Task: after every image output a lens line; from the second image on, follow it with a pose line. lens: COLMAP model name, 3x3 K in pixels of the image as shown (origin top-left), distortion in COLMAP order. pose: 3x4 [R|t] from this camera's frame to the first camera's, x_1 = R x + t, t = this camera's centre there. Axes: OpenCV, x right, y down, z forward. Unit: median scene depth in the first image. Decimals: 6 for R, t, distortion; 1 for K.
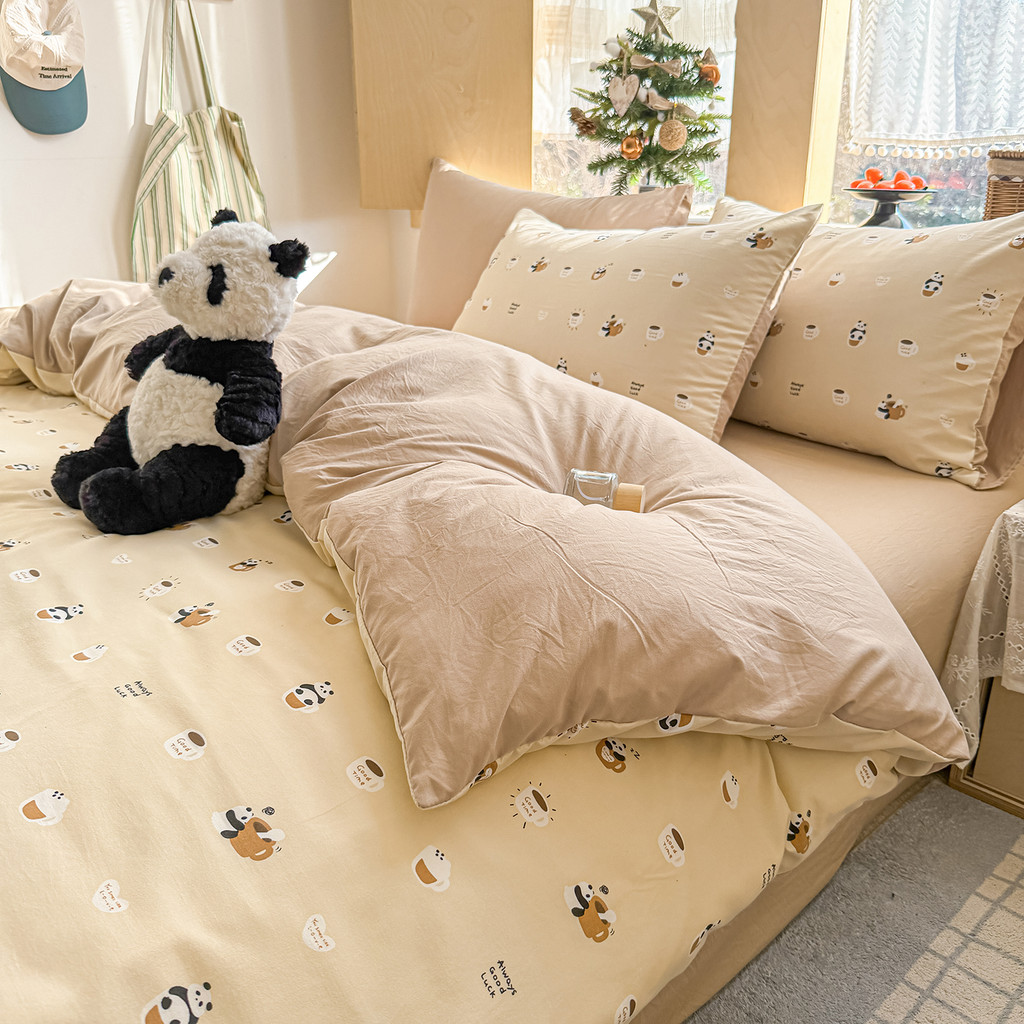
lens RADIAL K [[992.1, 0, 512.0], [0, 992.1, 512.0], [0, 0, 1]] dist [0.031828, -0.079820]
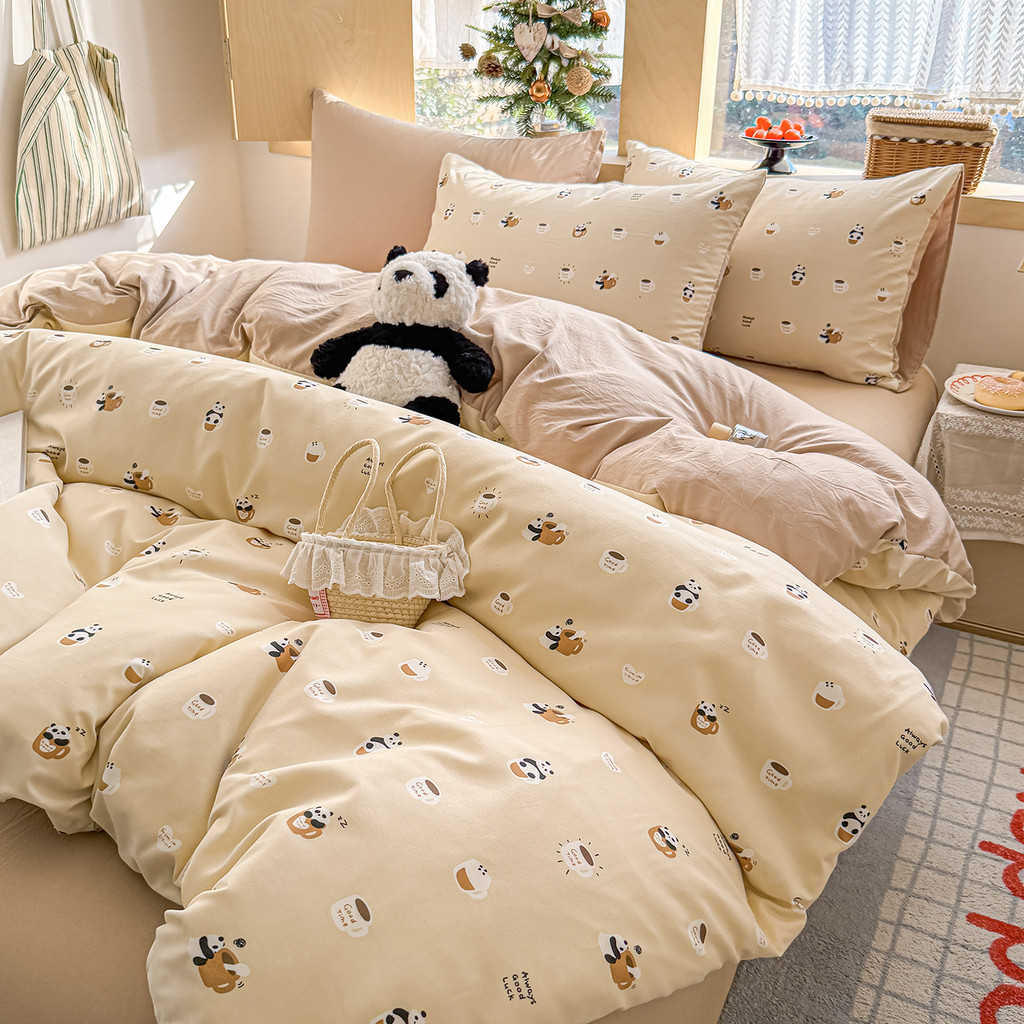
lens RADIAL K [[1156.4, 0, 522.3], [0, 1156.4, 512.2], [0, 0, 1]] dist [0.153673, -0.390202]
pose [[0.940311, -0.133395, 0.313083, -0.499881], [0.101383, 0.988007, 0.116466, -0.095109], [-0.324864, -0.077773, 0.942557, -0.308758]]
